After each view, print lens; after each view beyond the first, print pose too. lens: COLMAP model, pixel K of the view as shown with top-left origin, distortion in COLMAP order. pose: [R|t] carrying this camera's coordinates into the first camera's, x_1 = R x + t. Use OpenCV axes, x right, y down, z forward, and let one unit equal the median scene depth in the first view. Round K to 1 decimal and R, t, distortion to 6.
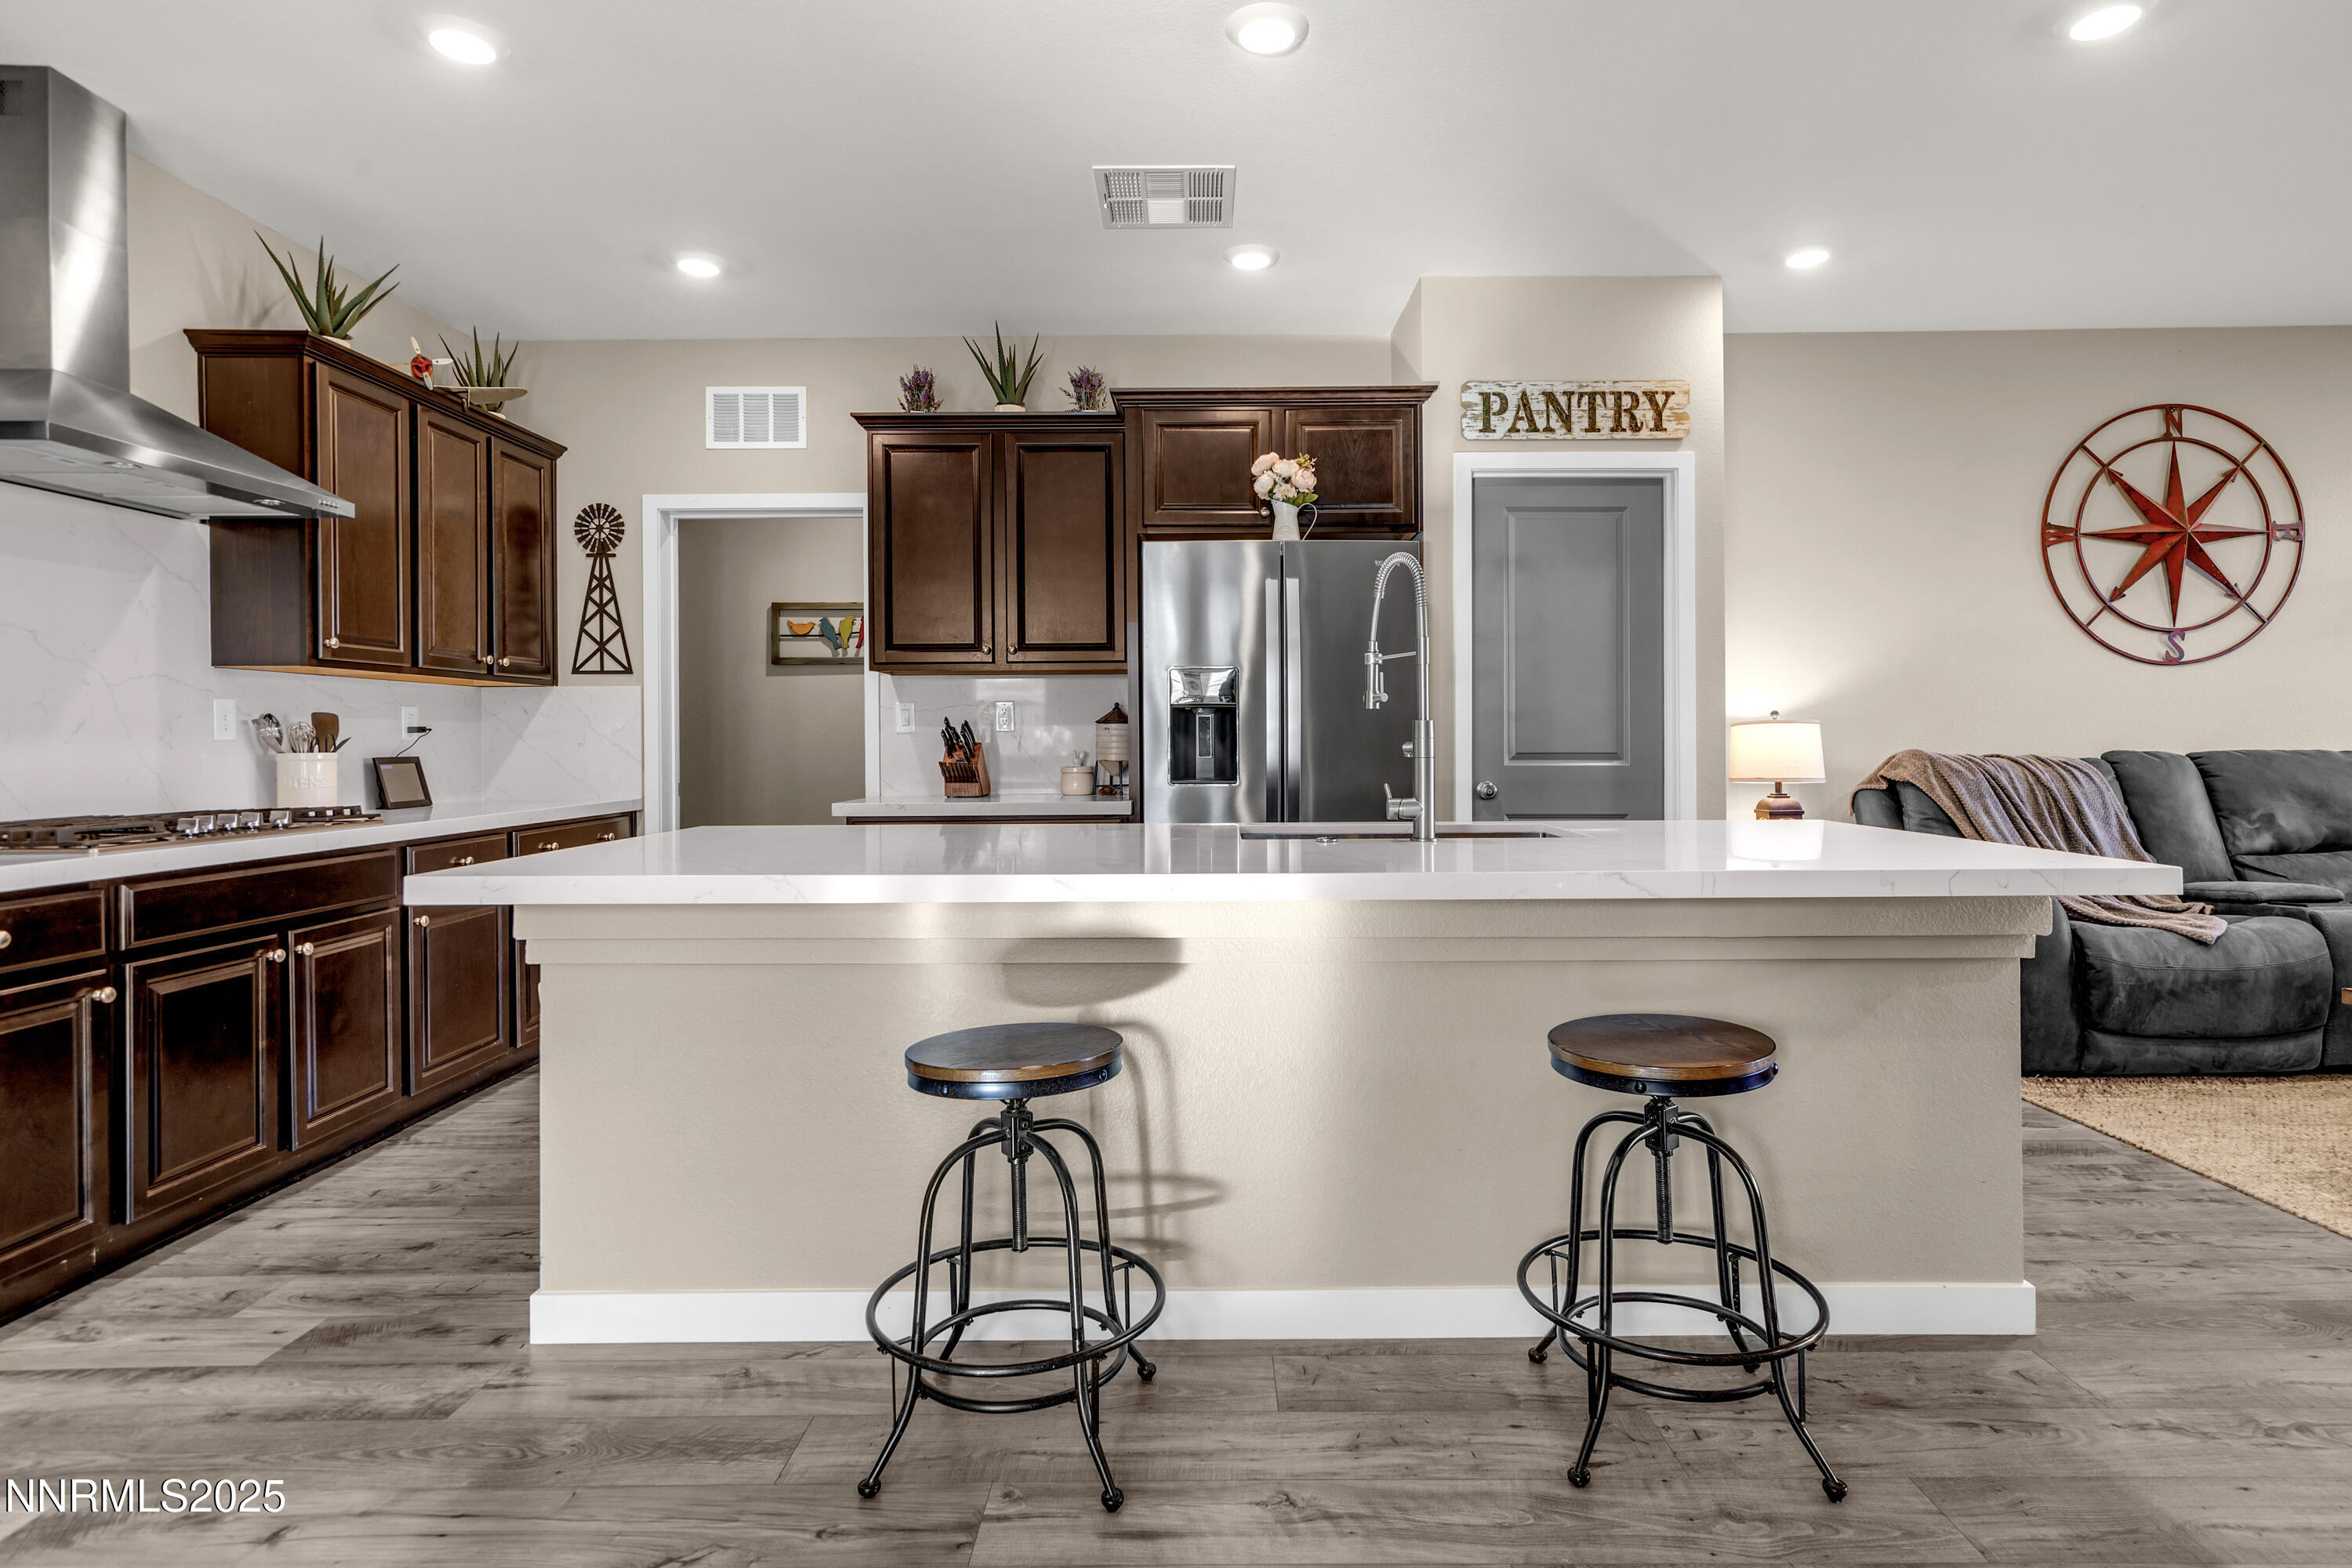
lens RADIAL K [[1221.5, 0, 1211.4], [0, 1221.5, 741.6], [0, 0, 1]] dist [0.005605, -0.000381]
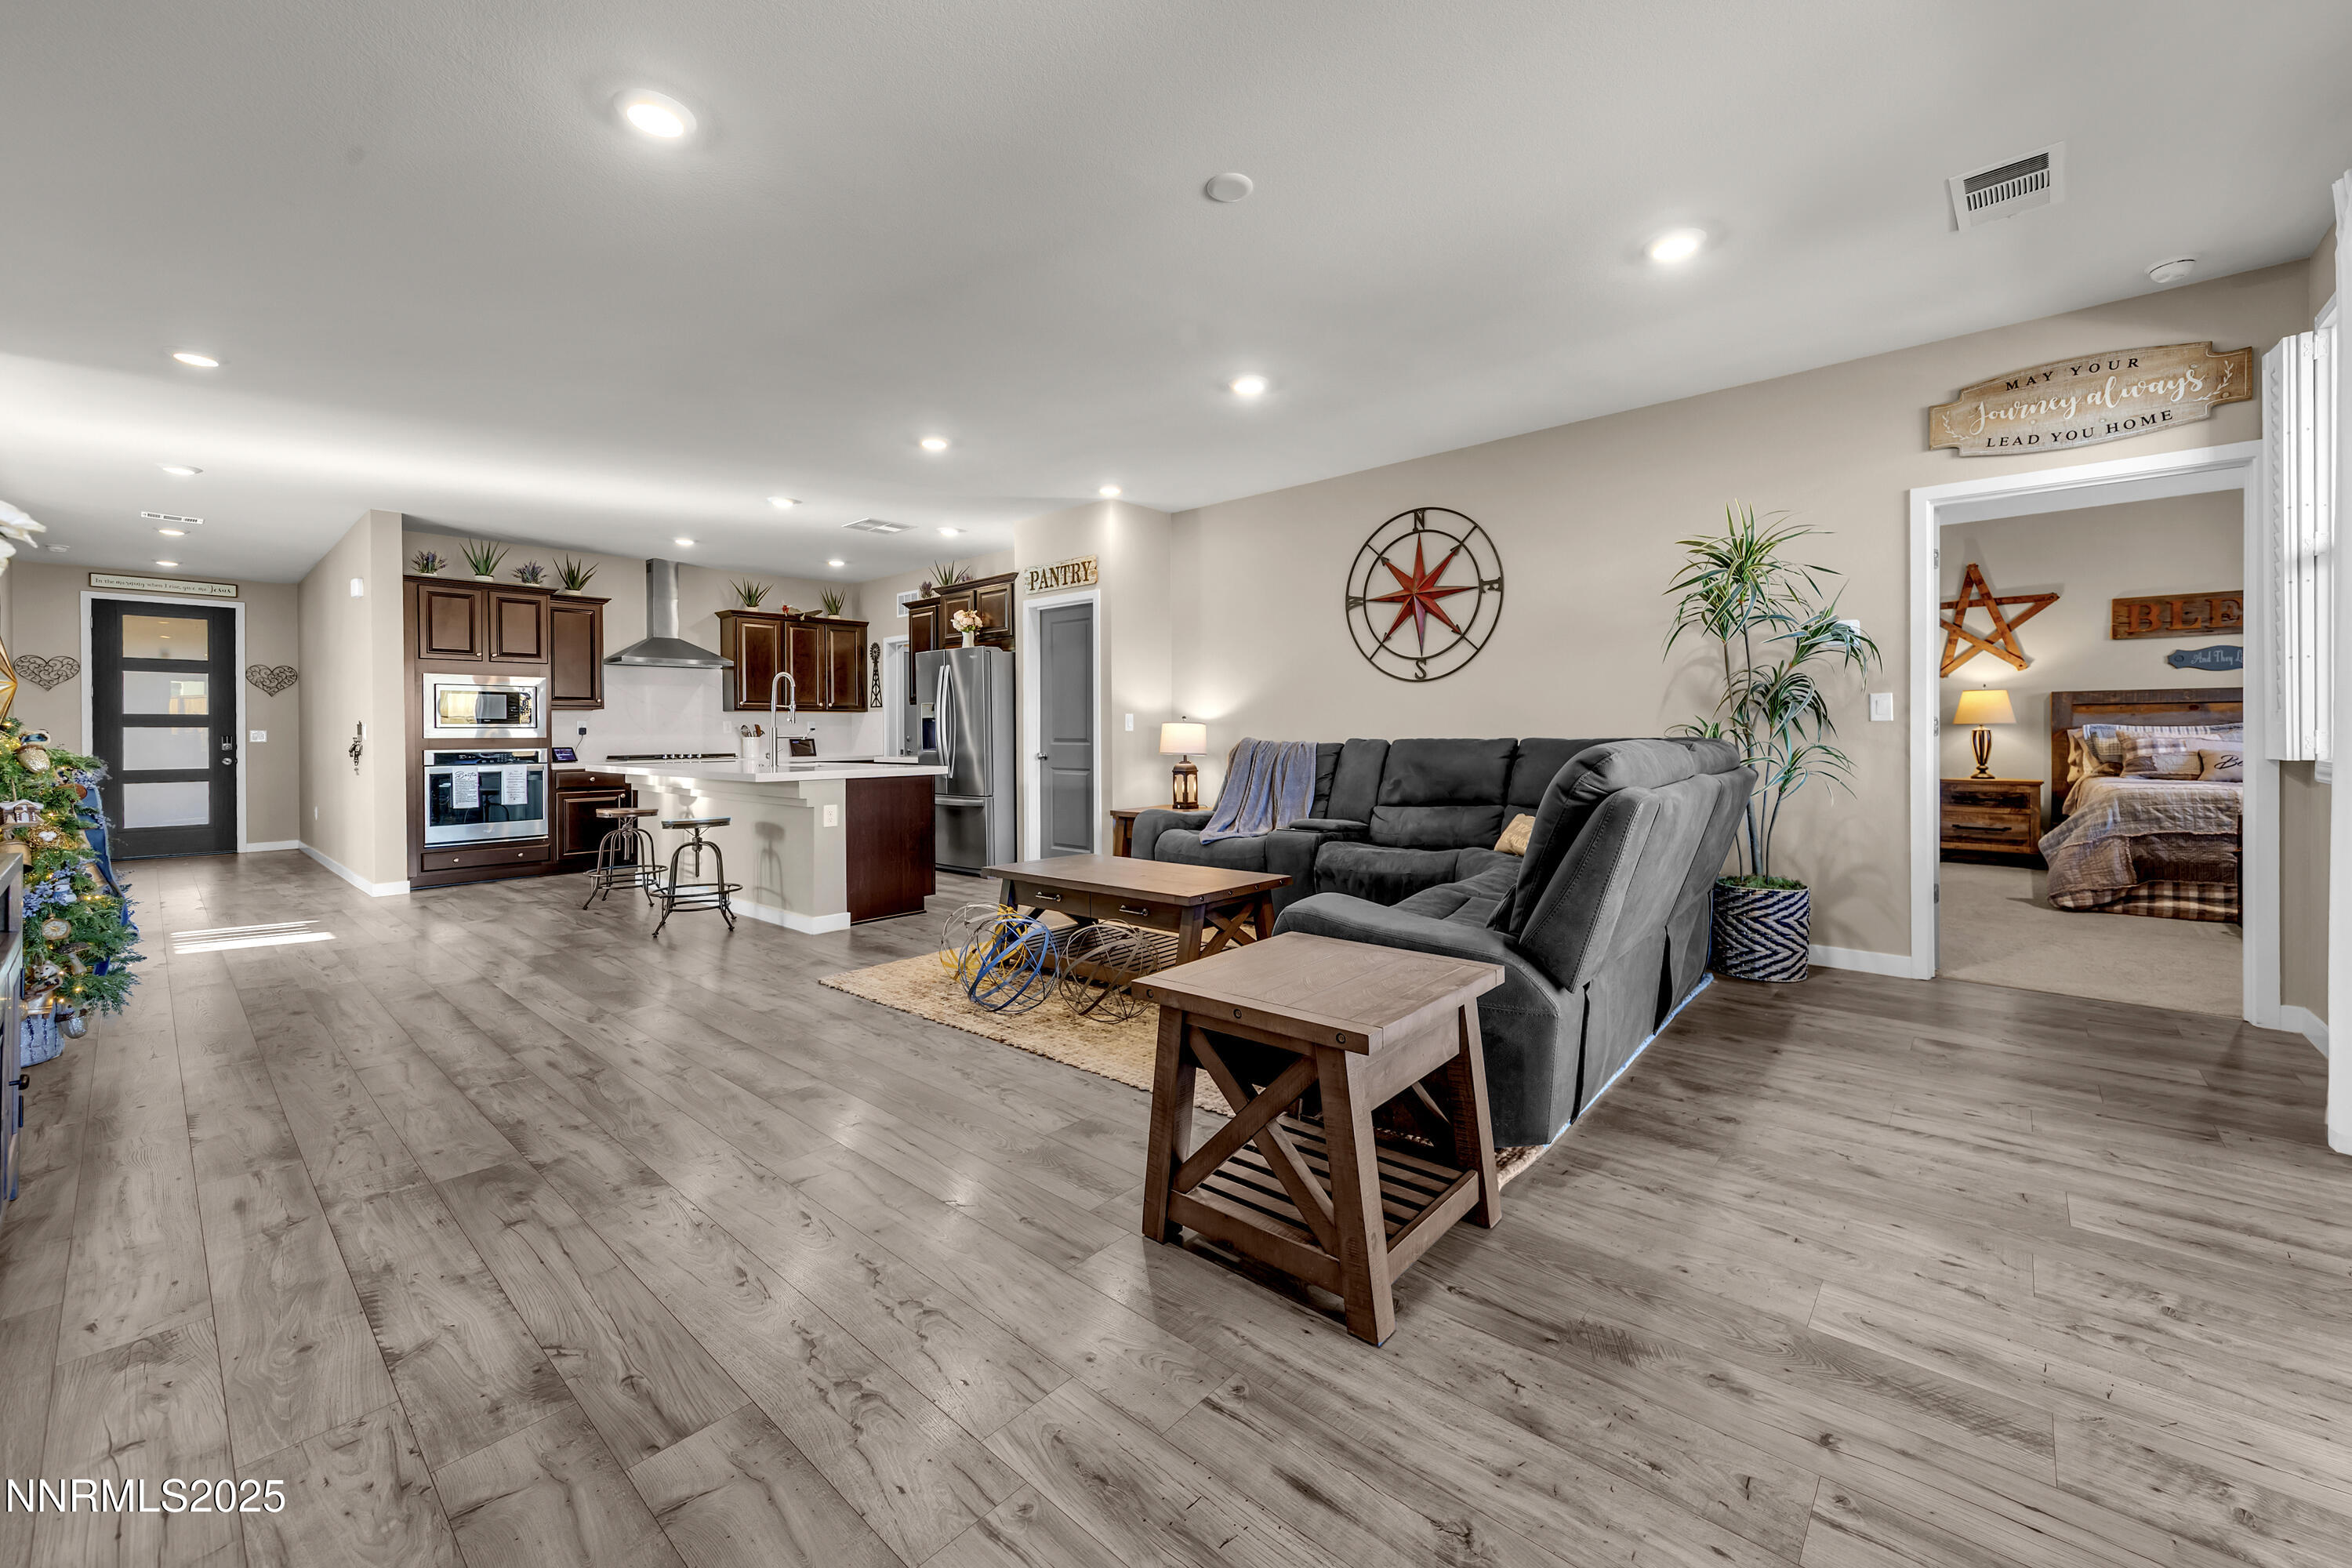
lens RADIAL K [[934.0, 0, 1228.8], [0, 934.0, 738.4], [0, 0, 1]] dist [0.002265, 0.000099]
pose [[0.756294, 0.002767, -0.654226, 1.568835], [0.002459, 0.999972, 0.007072, -0.001773], [0.654227, -0.006957, 0.756266, -0.025863]]
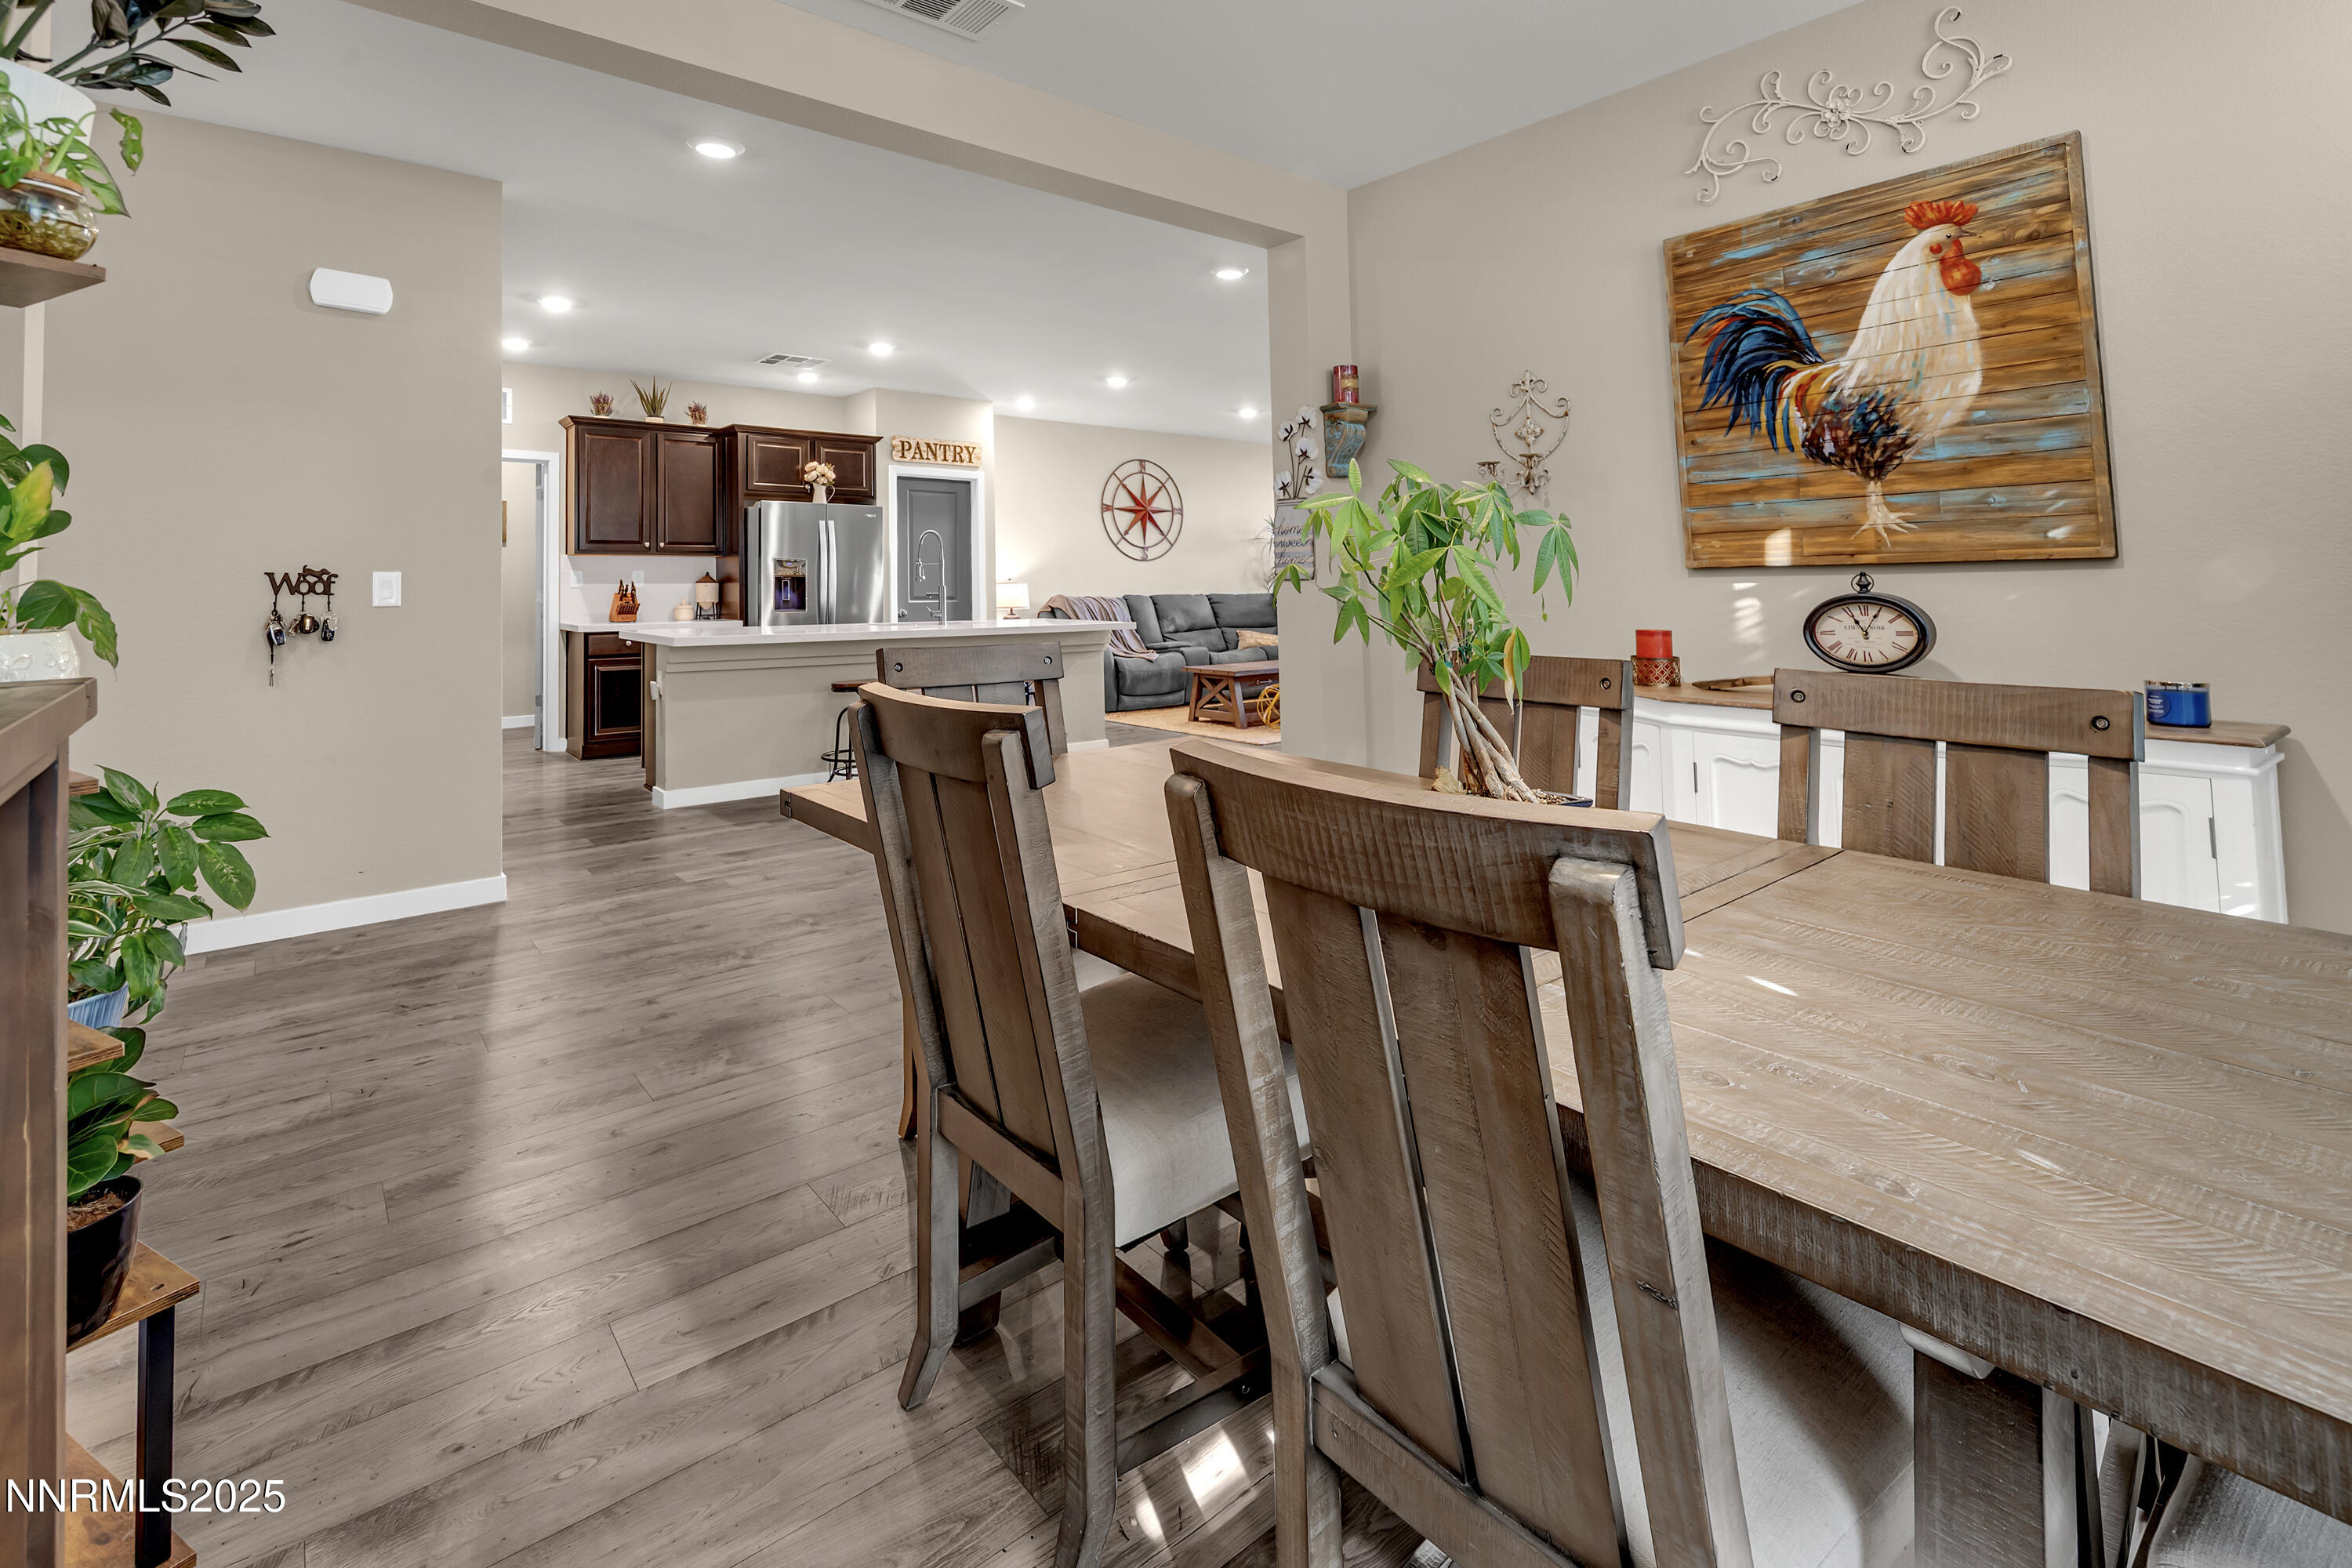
lens RADIAL K [[1066.7, 0, 1192.9], [0, 1066.7, 553.5], [0, 0, 1]] dist [0.012824, -0.000552]
pose [[0.772219, 0.020471, 0.635027, -0.626219], [0.001393, 0.999424, -0.033912, -0.004023], [-0.635355, 0.027072, 0.771745, -0.894141]]
